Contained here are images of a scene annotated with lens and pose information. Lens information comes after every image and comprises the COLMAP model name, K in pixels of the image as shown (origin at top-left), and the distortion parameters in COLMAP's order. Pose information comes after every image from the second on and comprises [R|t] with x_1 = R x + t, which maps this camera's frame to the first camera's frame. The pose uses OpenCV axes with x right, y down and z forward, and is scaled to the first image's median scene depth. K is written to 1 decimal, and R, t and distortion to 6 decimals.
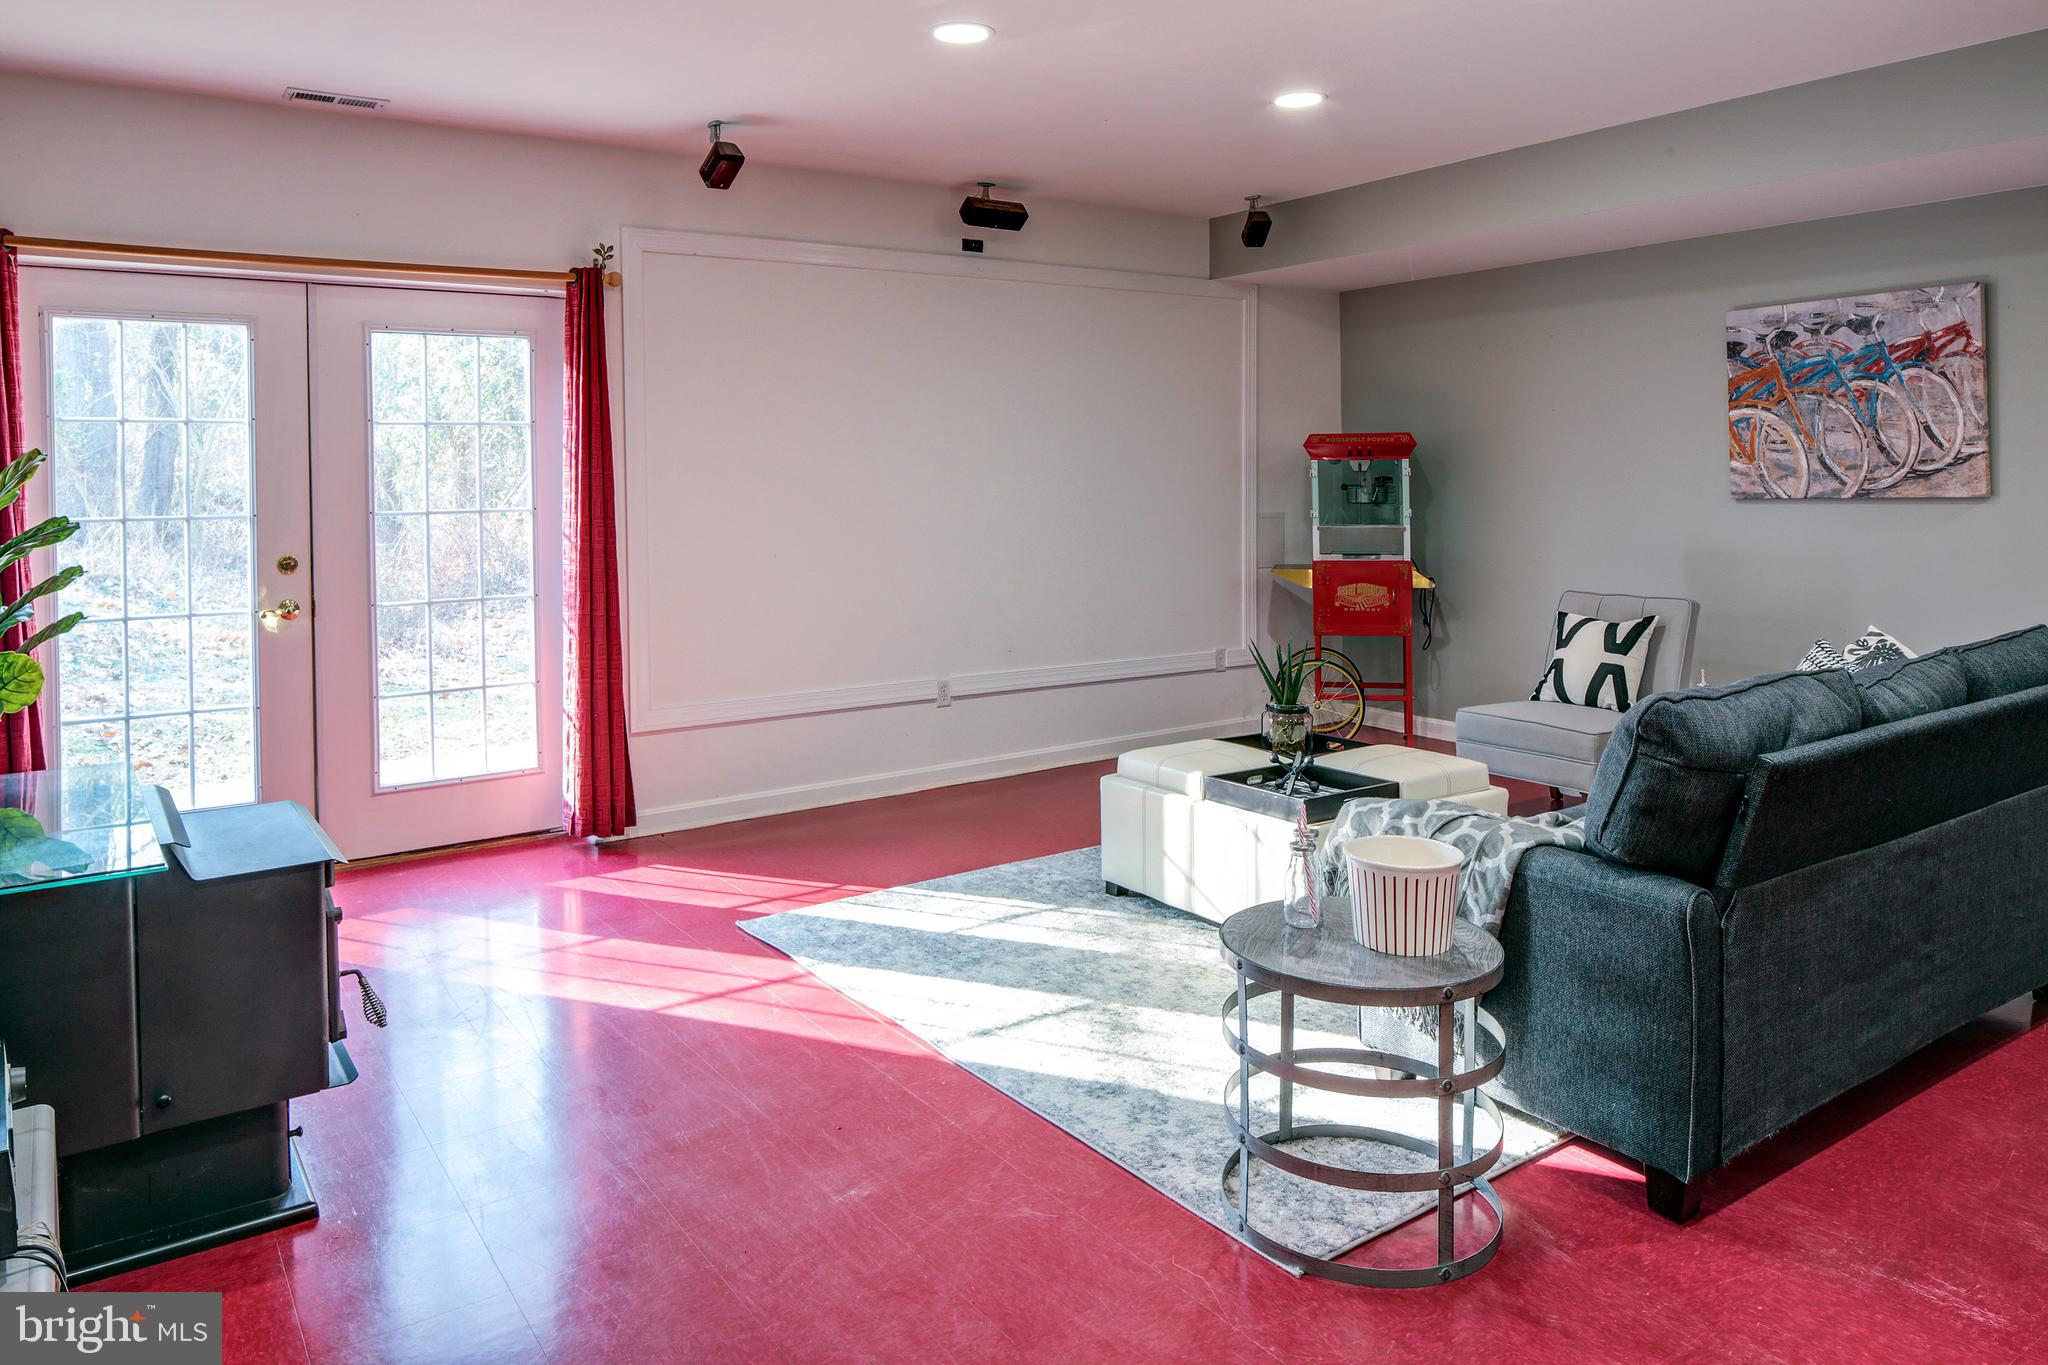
lens RADIAL K [[1417.1, 0, 1012.8], [0, 1417.1, 505.7], [0, 0, 1]] dist [-0.010212, 0.000477]
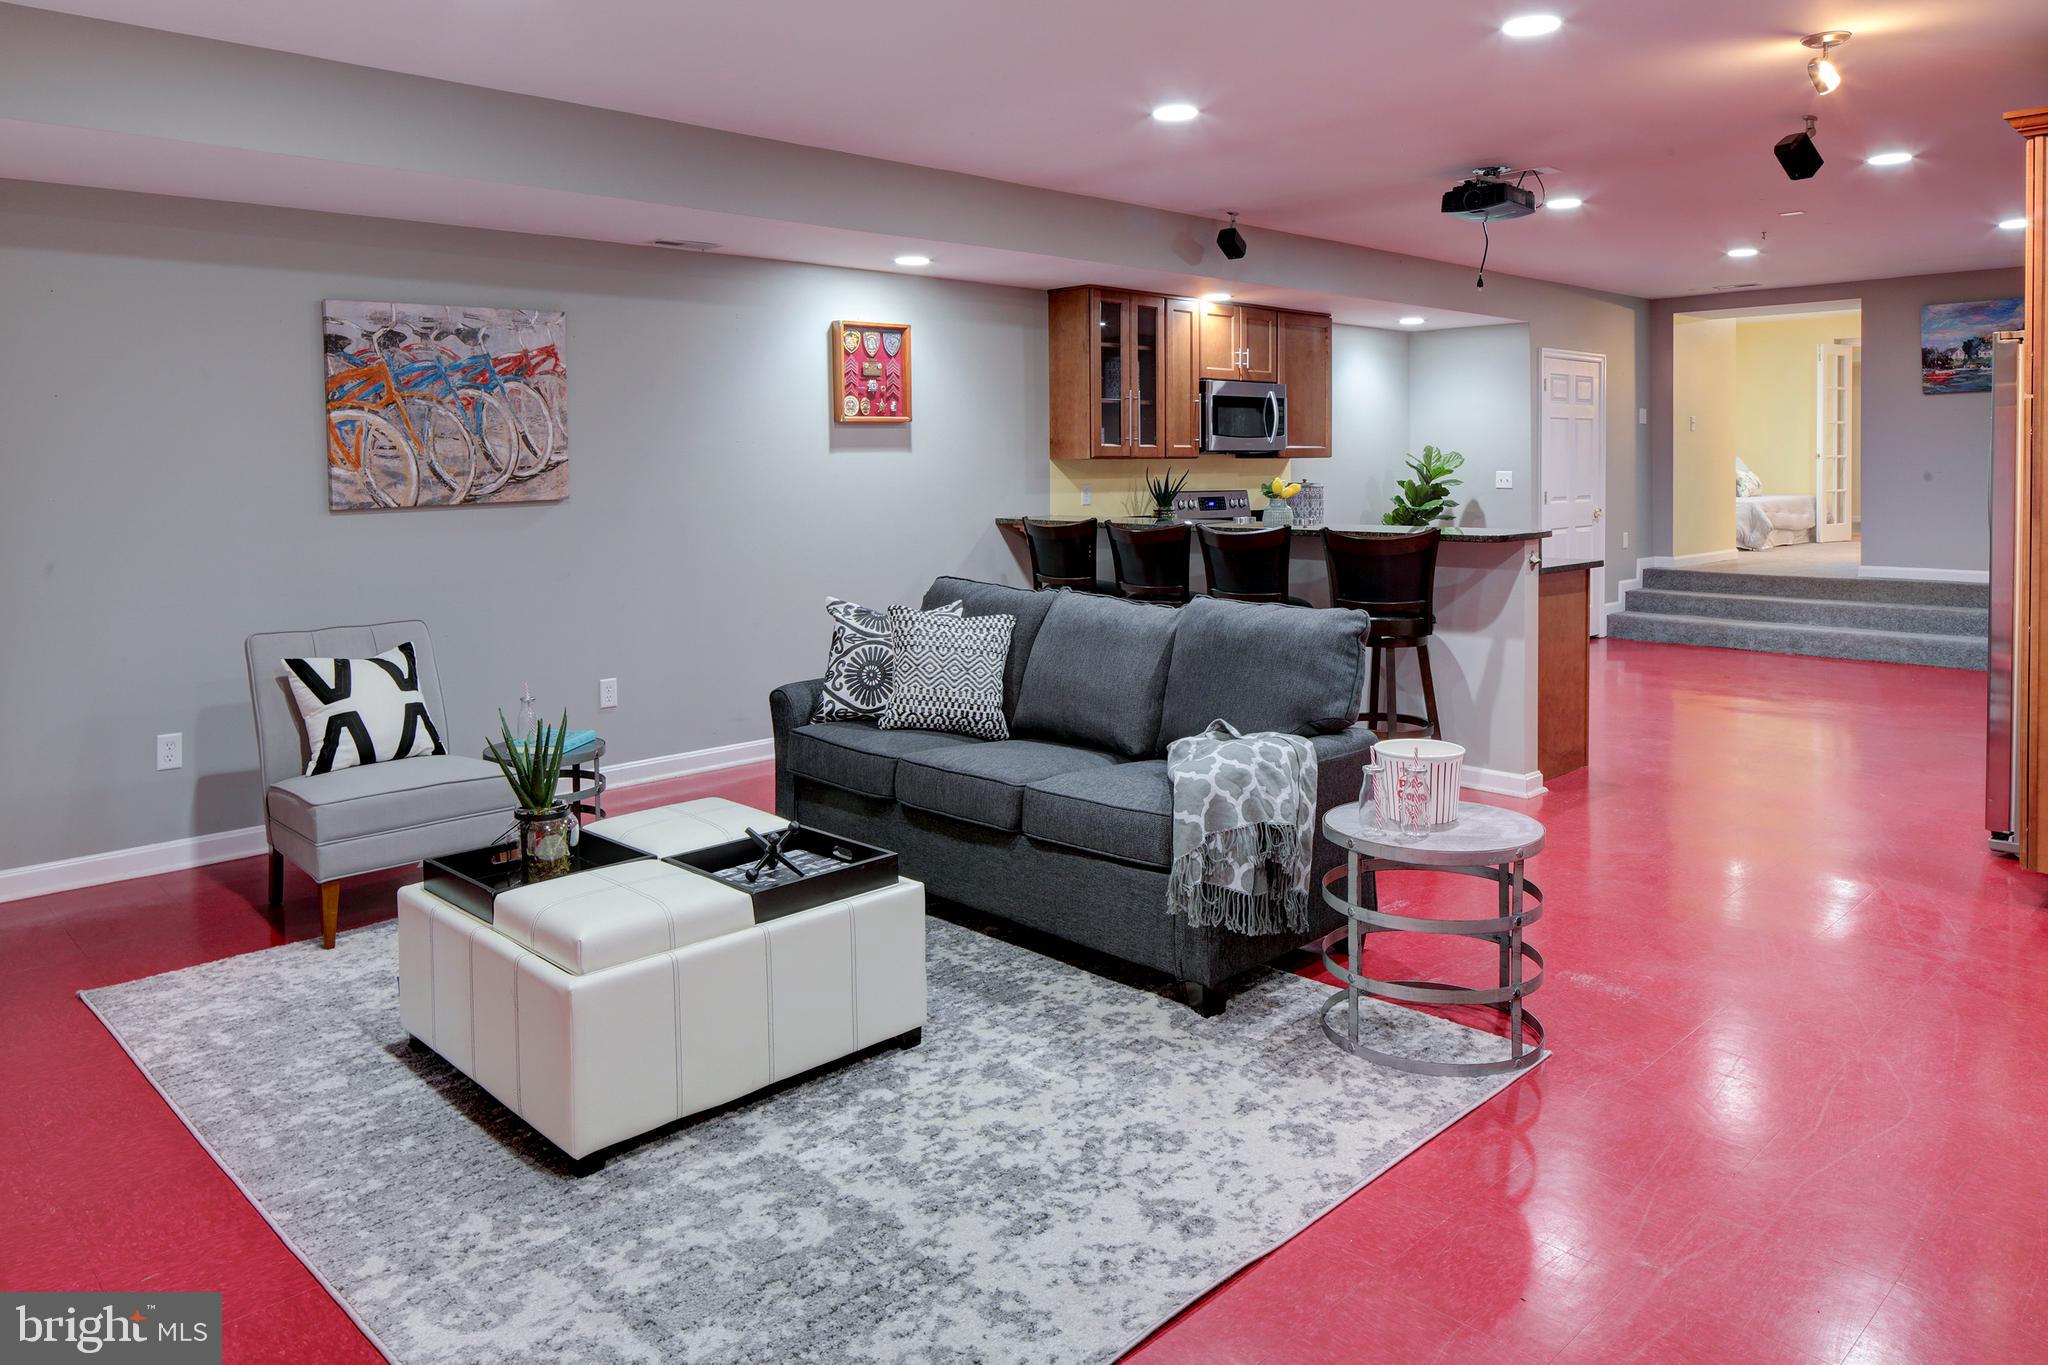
lens RADIAL K [[1417.1, 0, 979.5], [0, 1417.1, 498.8], [0, 0, 1]] dist [-0.010212, 0.000477]
pose [[-0.170474, -0.012158, 0.985287, -0.491002], [0.038717, 0.999069, 0.019027, -0.014593], [-0.984601, 0.041391, -0.169844, 0.831924]]
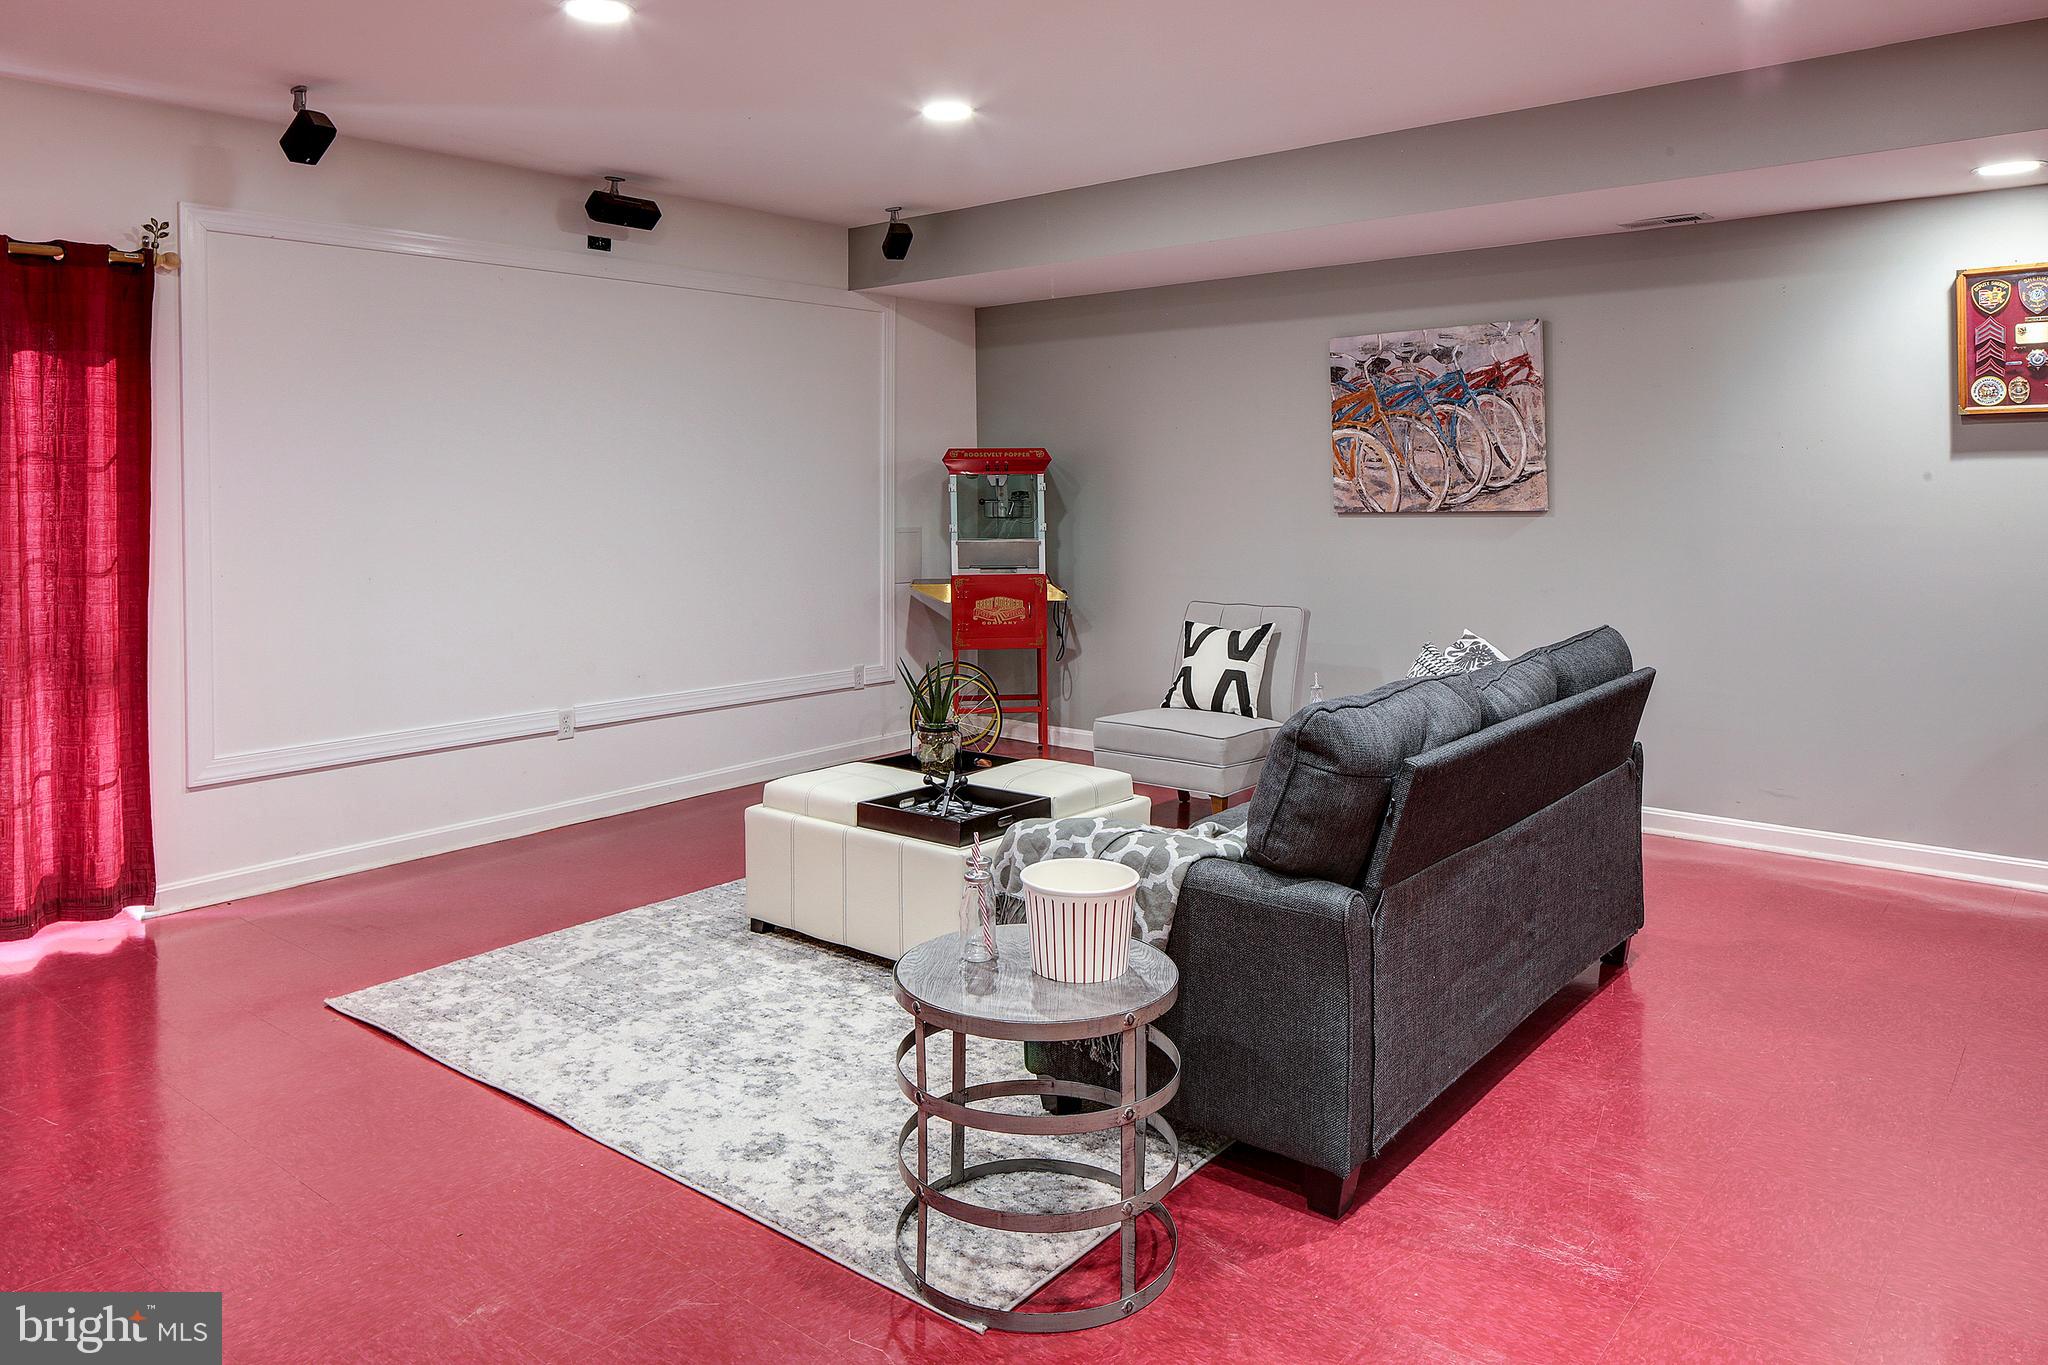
lens RADIAL K [[1417.1, 0, 1028.8], [0, 1417.1, 499.9], [0, 0, 1]] dist [-0.010212, 0.000477]
pose [[0.961900, 0.000551, 0.273402, -0.011793], [0.003178, 0.999908, -0.013196, -0.001152], [-0.273384, 0.013562, 0.961809, 0.029078]]
